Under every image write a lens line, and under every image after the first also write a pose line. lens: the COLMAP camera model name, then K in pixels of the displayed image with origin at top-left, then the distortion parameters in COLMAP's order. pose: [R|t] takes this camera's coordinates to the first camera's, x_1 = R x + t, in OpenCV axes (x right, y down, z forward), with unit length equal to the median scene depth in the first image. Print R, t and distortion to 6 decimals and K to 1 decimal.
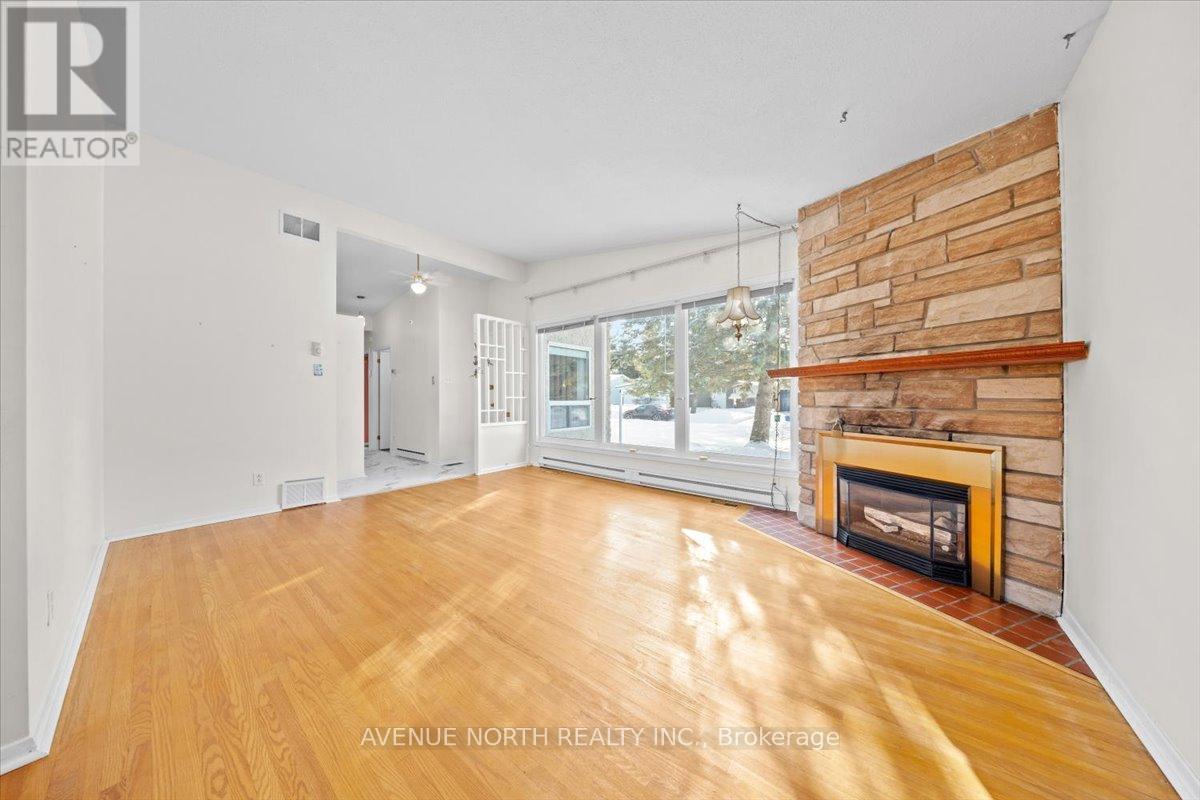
lens RADIAL K [[374.9, 0, 598.3], [0, 374.9, 387.6], [0, 0, 1]] dist [-0.001065, -0.000029]
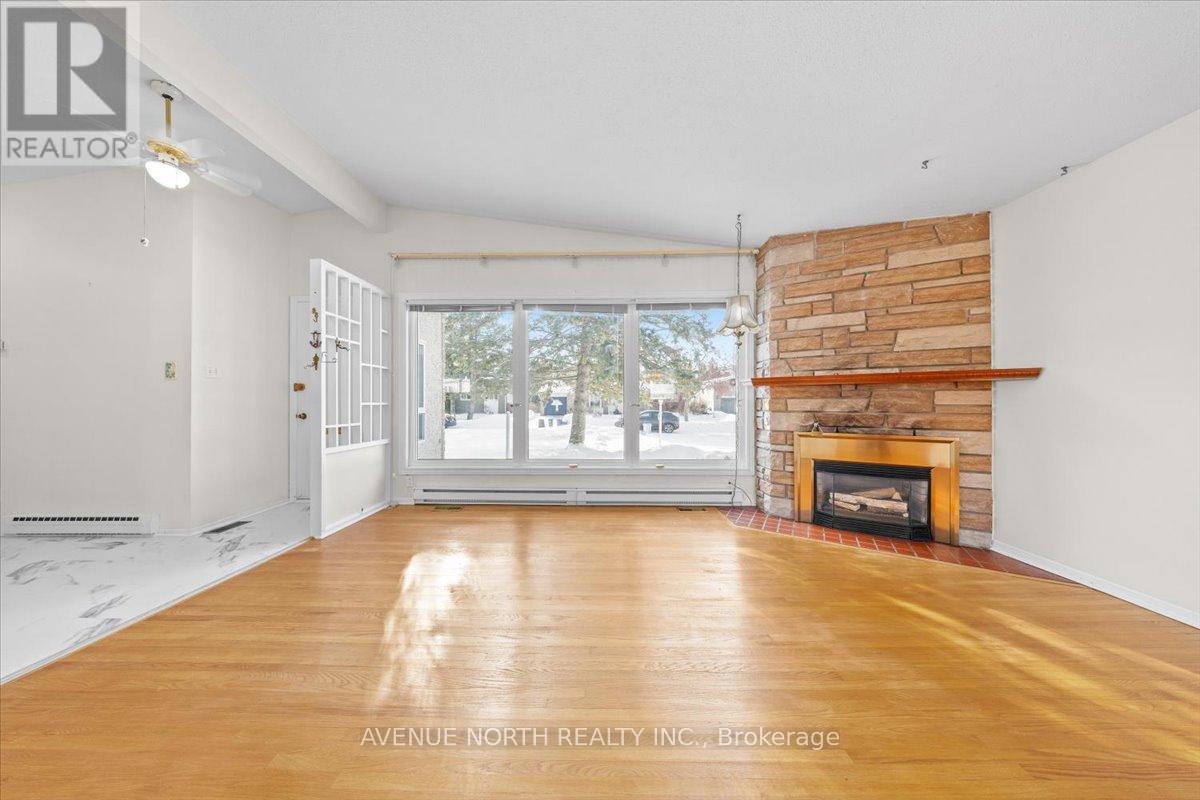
lens RADIAL K [[352.7, 0, 598.4], [0, 352.7, 394.9], [0, 0, 1]] dist [0.007322, -0.002256]
pose [[0.781444, 0.014901, 0.623798, -0.666122], [-0.016131, 0.999863, -0.003676, 0.014894], [-0.623767, -0.007190, 0.781577, 0.619675]]
